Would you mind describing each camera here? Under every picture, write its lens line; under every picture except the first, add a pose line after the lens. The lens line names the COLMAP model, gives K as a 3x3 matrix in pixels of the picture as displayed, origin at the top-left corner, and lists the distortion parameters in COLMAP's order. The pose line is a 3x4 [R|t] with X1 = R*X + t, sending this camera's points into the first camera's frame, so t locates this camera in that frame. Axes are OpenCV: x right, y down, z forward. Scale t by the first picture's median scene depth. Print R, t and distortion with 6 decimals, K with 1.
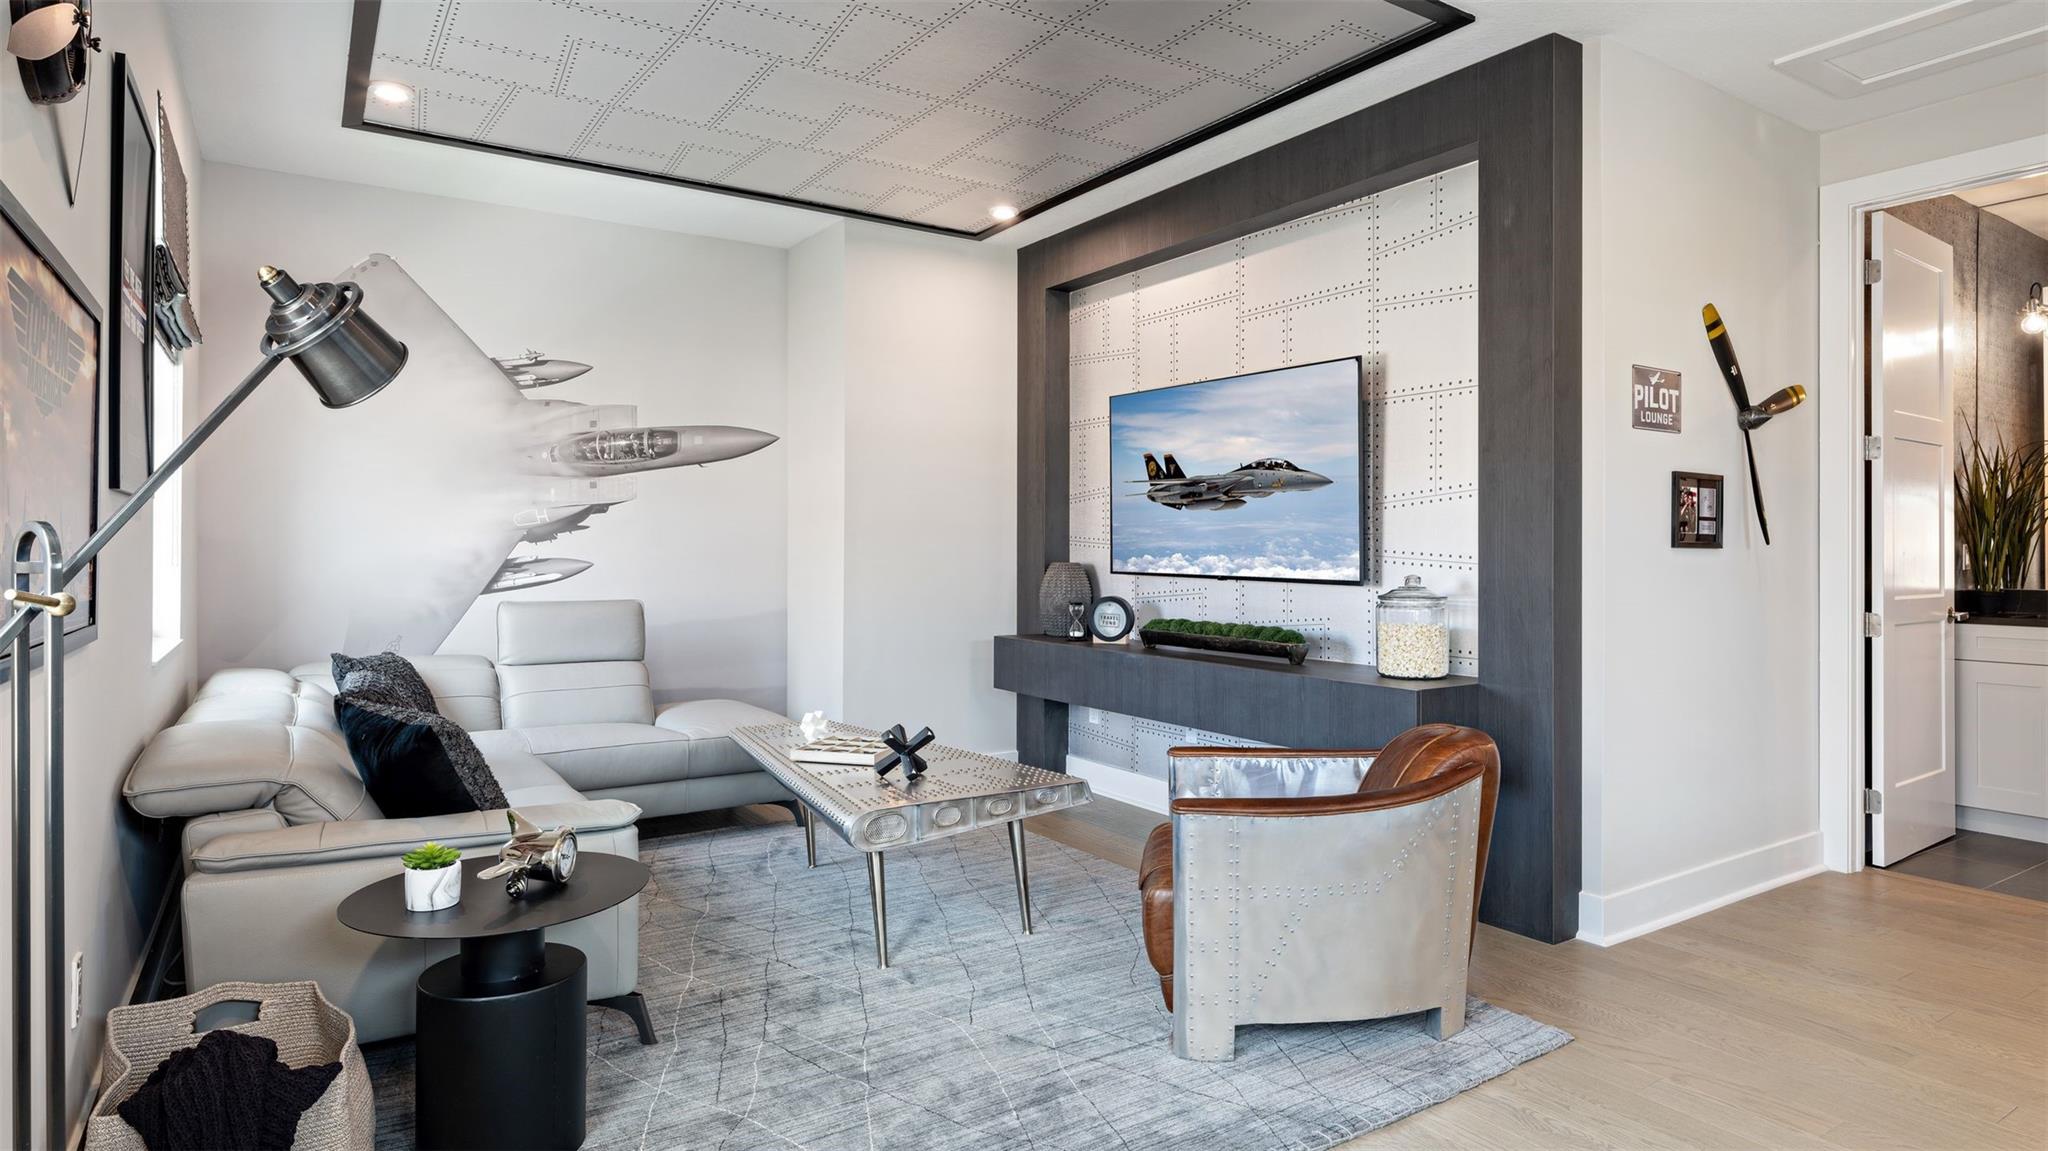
lens RADIAL K [[1116.8, 0, 1037.6], [0, 1116.8, 555.5], [0, 0, 1]] dist [0.007860, -0.001693]
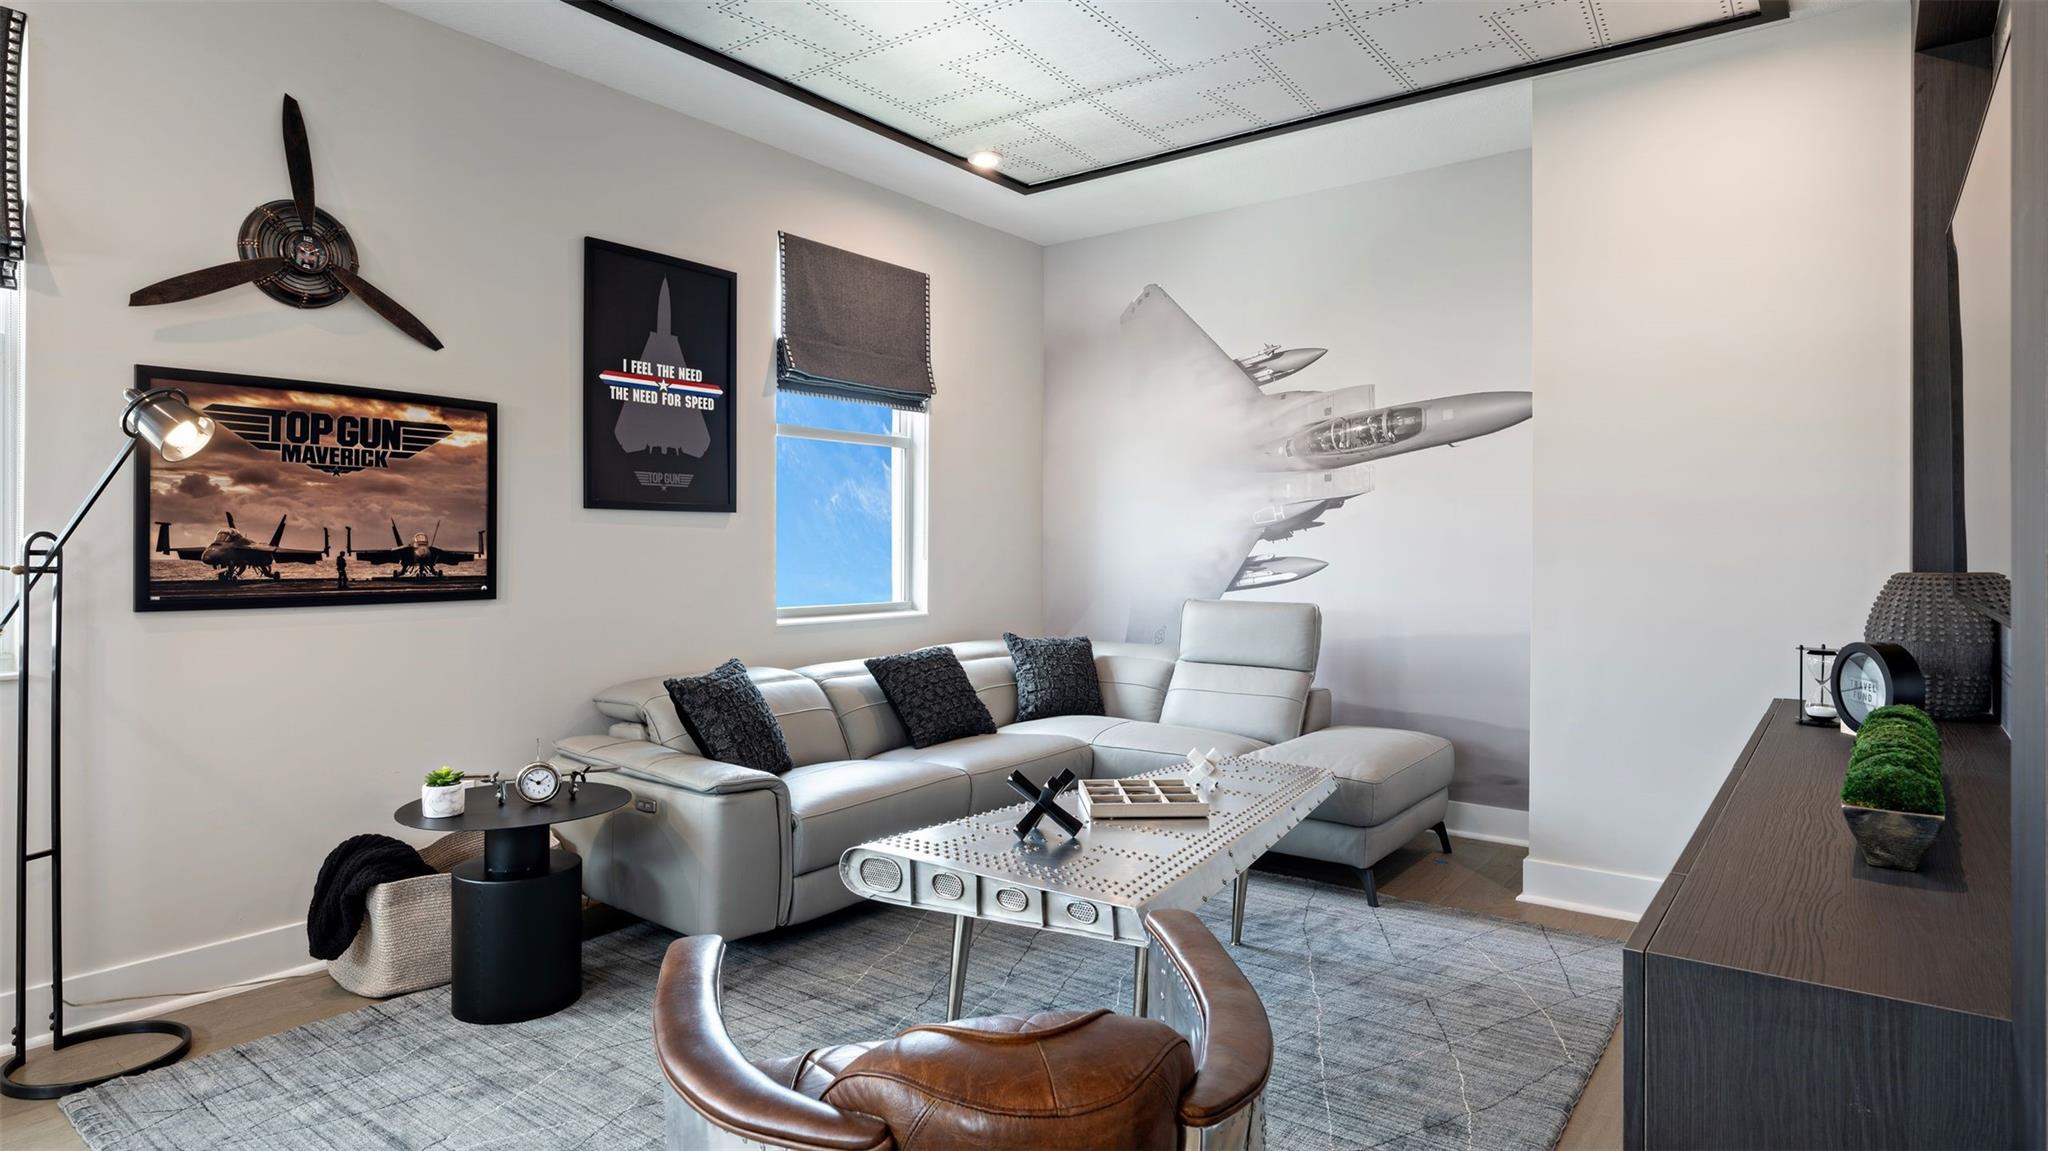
lens RADIAL K [[1116.8, 0, 1032.2], [0, 1116.8, 562.0], [0, 0, 1]] dist [0.007860, -0.001693]
pose [[0.331471, 0.010419, -0.943408, 0.398519], [-0.007150, 0.999938, 0.008531, 0.000272], [0.943438, 0.003918, 0.331525, 0.474111]]
